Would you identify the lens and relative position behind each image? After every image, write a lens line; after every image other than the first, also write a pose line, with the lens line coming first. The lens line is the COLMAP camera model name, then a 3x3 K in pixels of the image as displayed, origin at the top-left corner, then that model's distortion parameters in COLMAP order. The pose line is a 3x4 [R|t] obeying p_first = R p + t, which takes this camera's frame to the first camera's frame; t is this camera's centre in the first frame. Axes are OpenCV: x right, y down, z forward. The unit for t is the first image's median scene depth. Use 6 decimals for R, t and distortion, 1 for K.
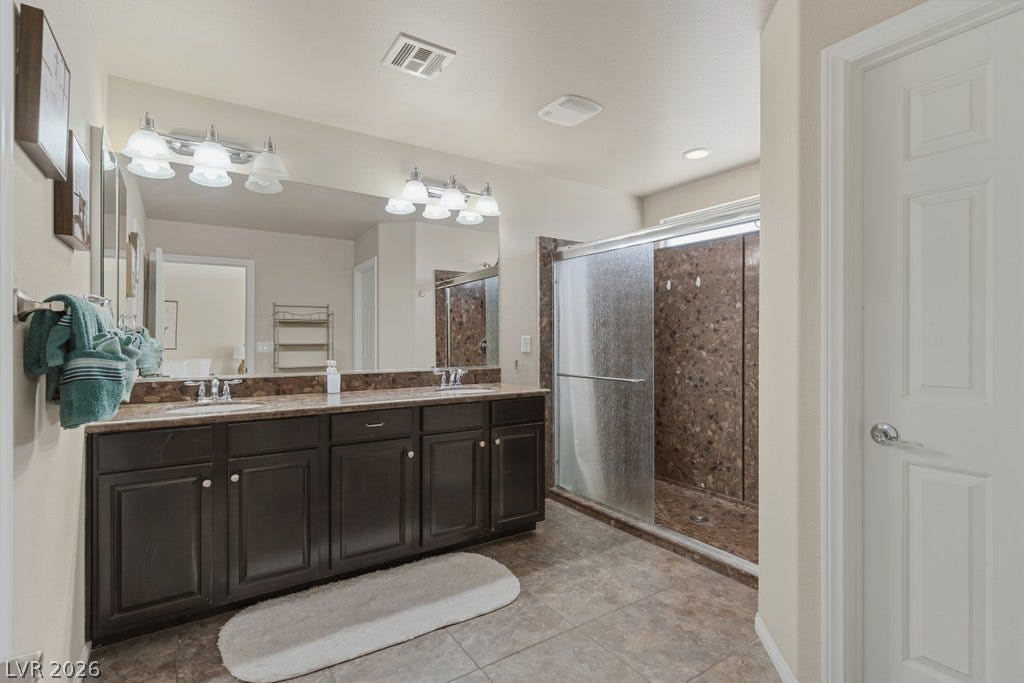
lens RADIAL K [[493.8, 0, 507.3], [0, 493.8, 340.5], [0, 0, 1]] dist [0.005360, 0.000906]
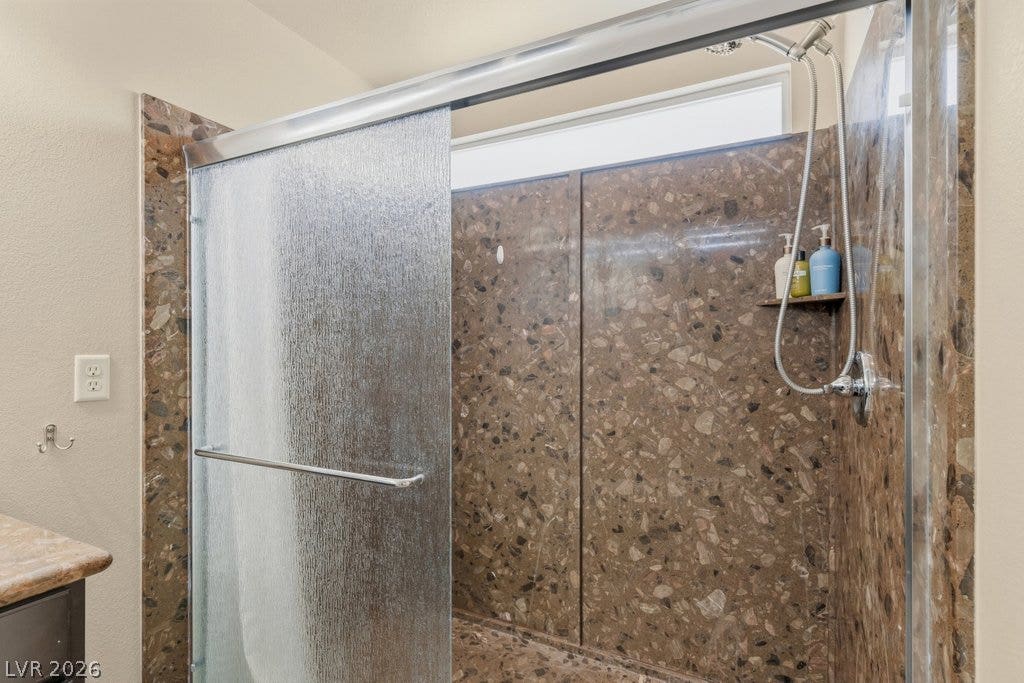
lens RADIAL K [[493.8, 0, 509.5], [0, 493.8, 345.7], [0, 0, 1]] dist [0.005360, 0.000906]
pose [[0.866502, 0.000331, 0.499174, 0.121425], [-0.000630, 1.000000, 0.000429, -0.015998], [-0.499174, -0.000686, 0.866502, 0.535576]]
